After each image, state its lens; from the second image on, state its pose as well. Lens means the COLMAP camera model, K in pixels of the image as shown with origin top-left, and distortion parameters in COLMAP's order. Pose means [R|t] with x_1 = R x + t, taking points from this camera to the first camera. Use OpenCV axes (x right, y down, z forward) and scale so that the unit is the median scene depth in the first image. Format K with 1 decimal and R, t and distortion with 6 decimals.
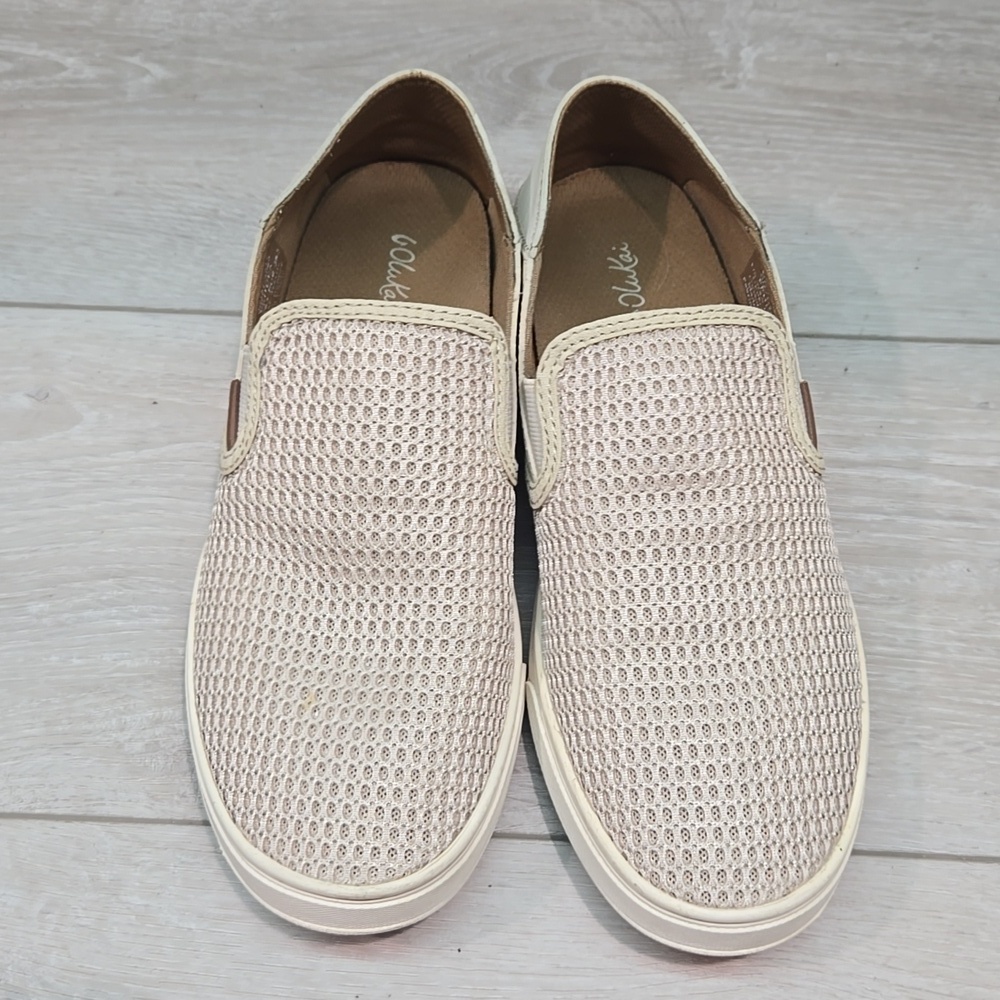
lens RADIAL K [[1522.6, 0, 502.5], [0, 1522.6, 480.9], [0, 0, 1]] dist [0.037665, 0.006946]
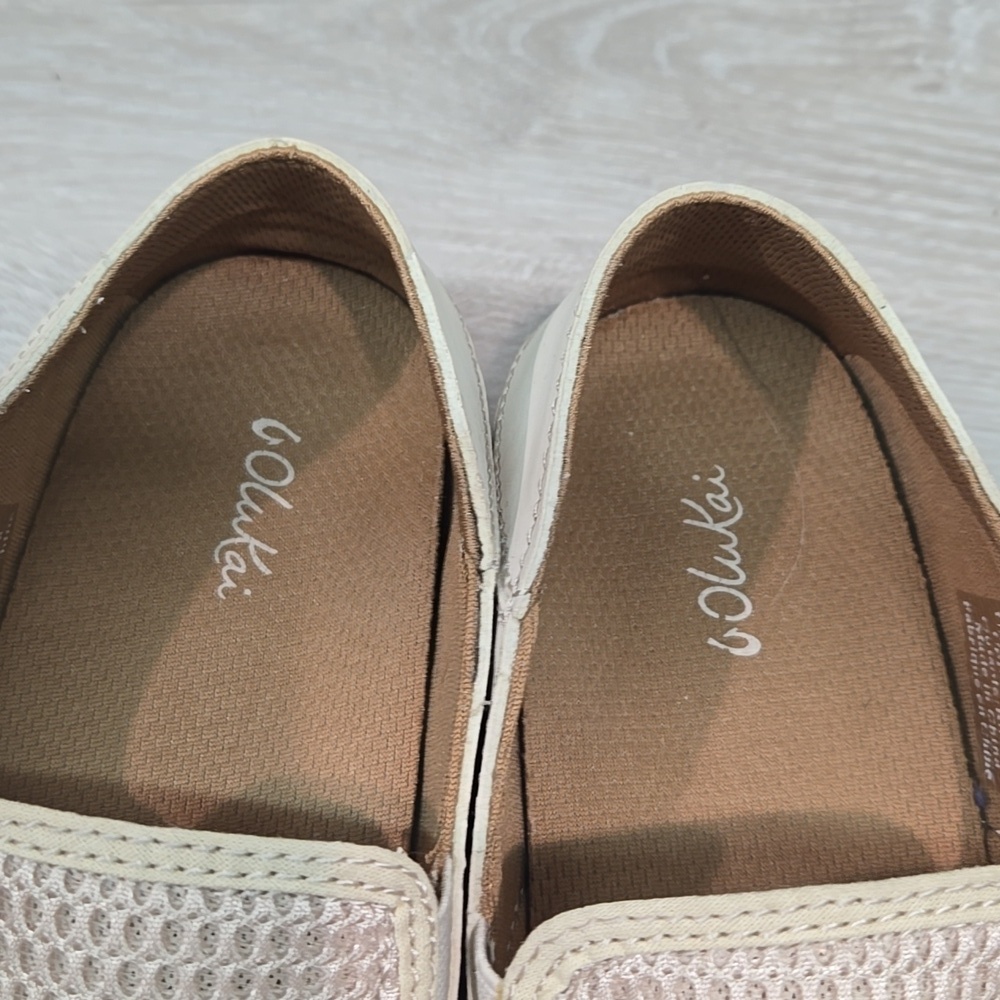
lens RADIAL K [[1498.2, 0, 500.0], [0, 1498.2, 500.0], [0, 0, 1]] dist [-0.005296, 0.103997]
pose [[0.997820, 0.065141, -0.010574, 0.014865], [-0.062337, 0.982950, 0.172985, -0.226657], [0.021662, -0.171949, 0.984868, 0.517964]]
